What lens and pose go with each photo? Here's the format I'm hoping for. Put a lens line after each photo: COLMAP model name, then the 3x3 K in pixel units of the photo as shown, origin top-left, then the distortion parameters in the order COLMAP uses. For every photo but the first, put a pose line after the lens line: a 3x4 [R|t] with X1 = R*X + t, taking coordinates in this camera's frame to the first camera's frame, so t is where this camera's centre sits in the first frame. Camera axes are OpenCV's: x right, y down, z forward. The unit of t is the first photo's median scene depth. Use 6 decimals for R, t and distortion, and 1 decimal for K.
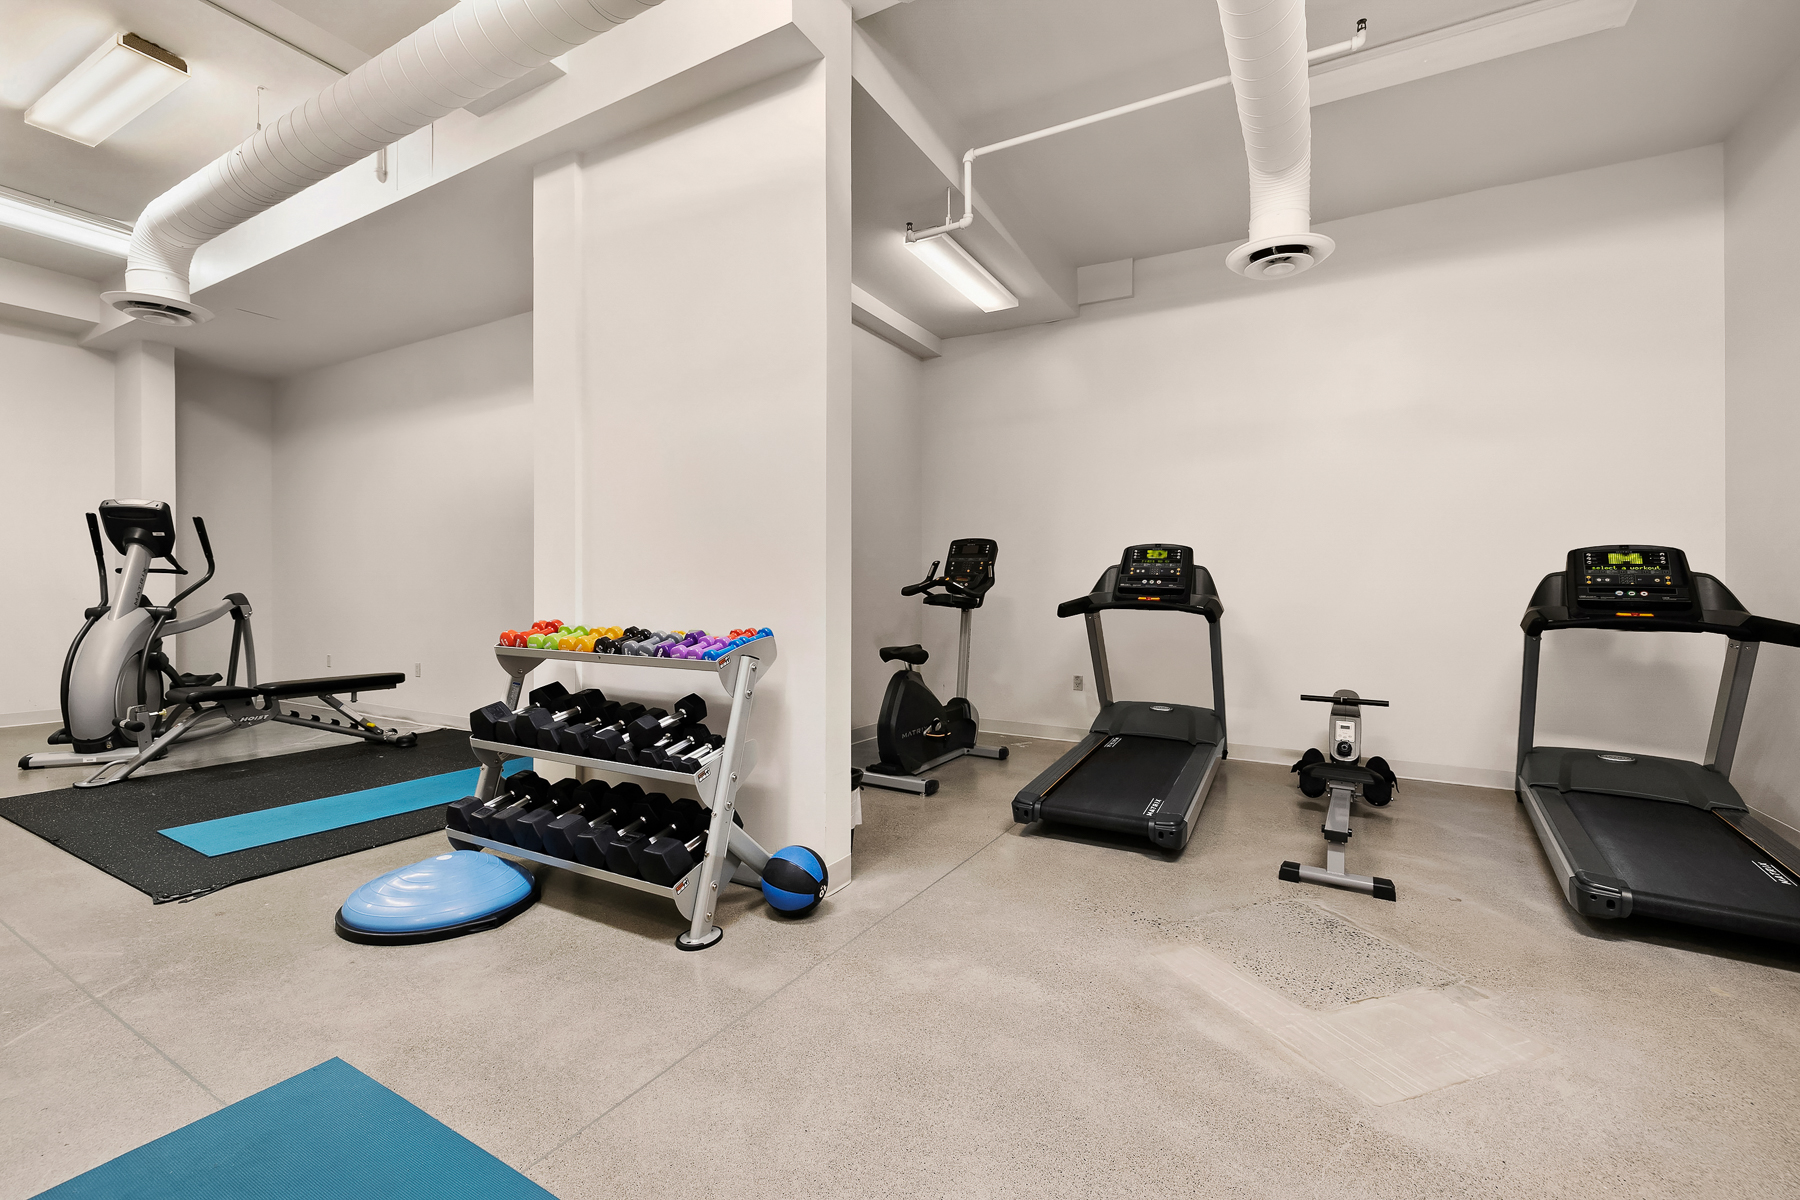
lens RADIAL K [[758.6, 0, 900.0], [0, 758.6, 600.0], [0, 0, 1]] dist [-0.000659, -0.000250]
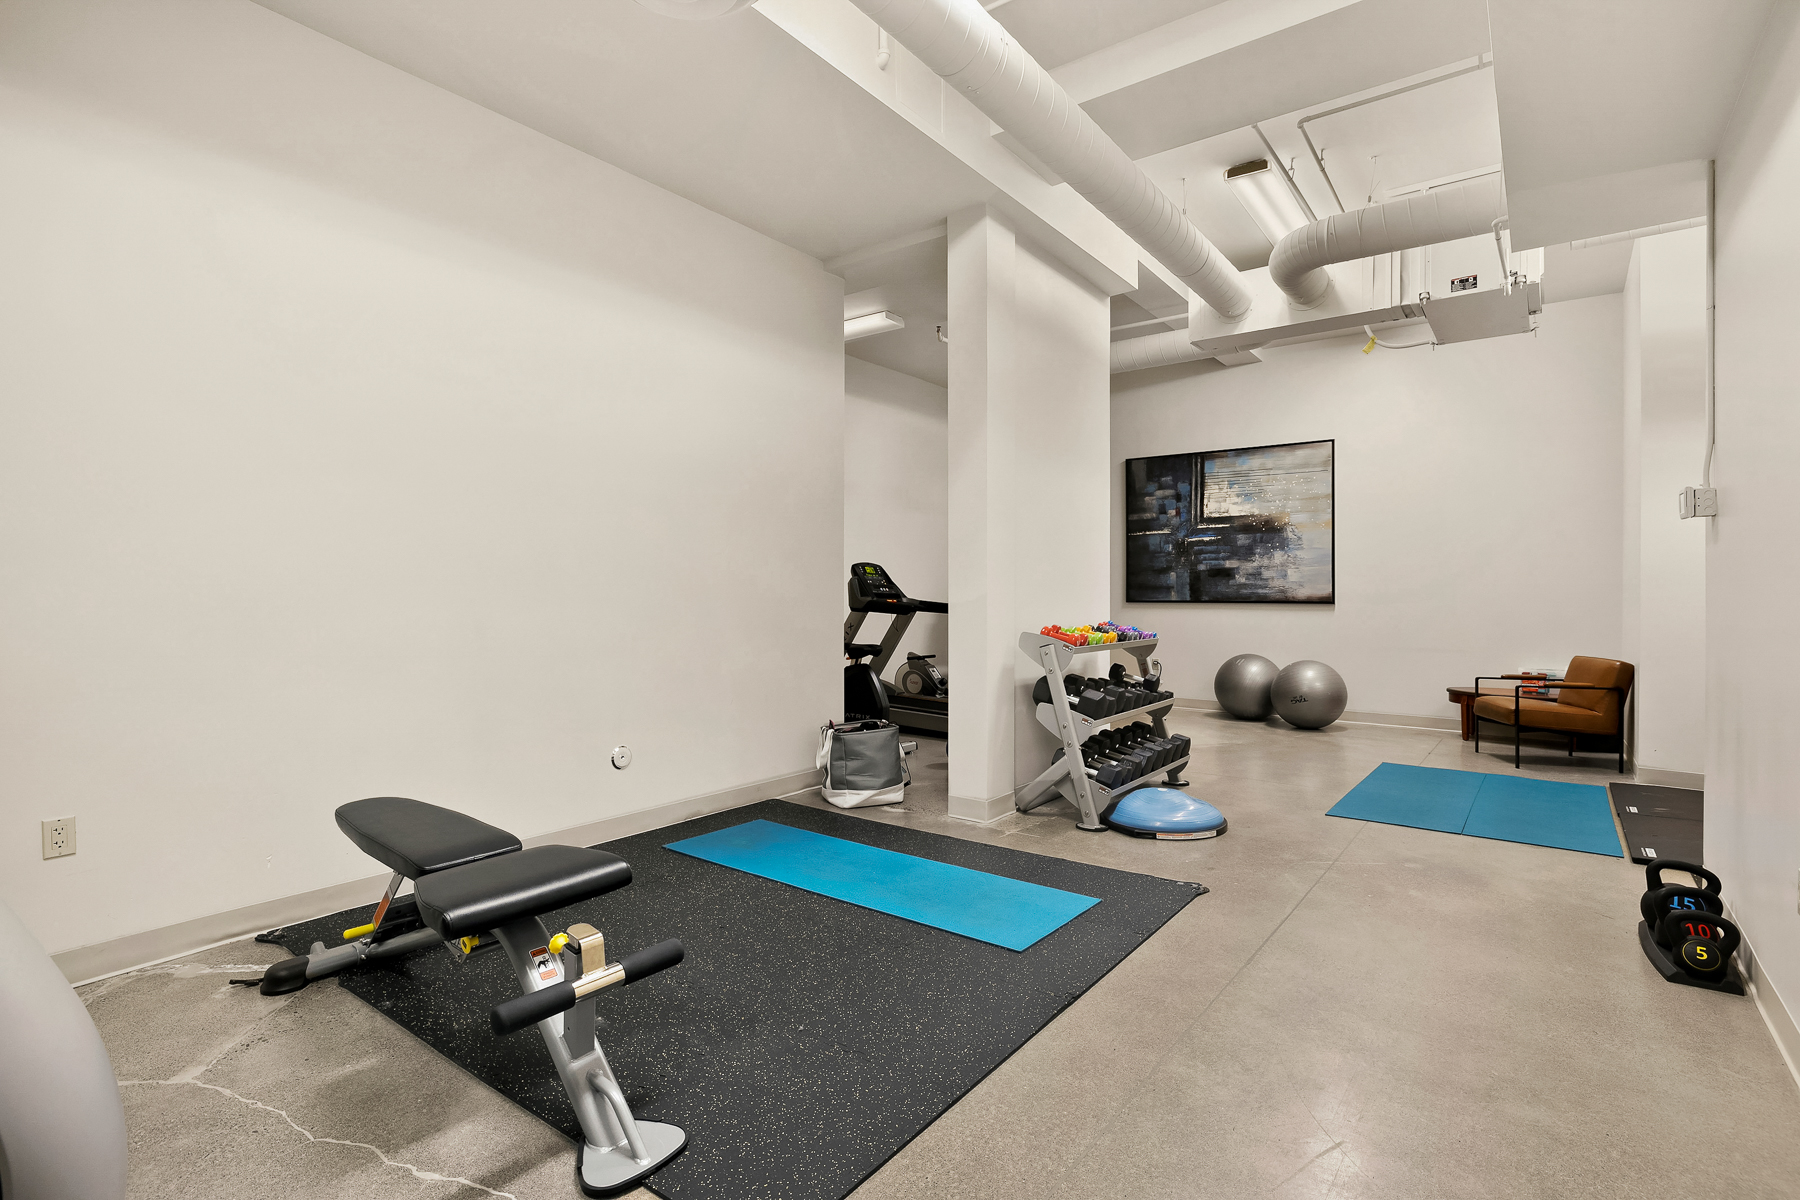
lens RADIAL K [[853.7, 0, 900.0], [0, 853.7, 600.0], [0, 0, 1]] dist [-0.003105, 0.000960]
pose [[0.135854, -0.014882, 0.990617, -2.235120], [0.005475, 0.999883, 0.014270, -0.040259], [-0.990714, 0.003485, 0.135919, 1.256549]]
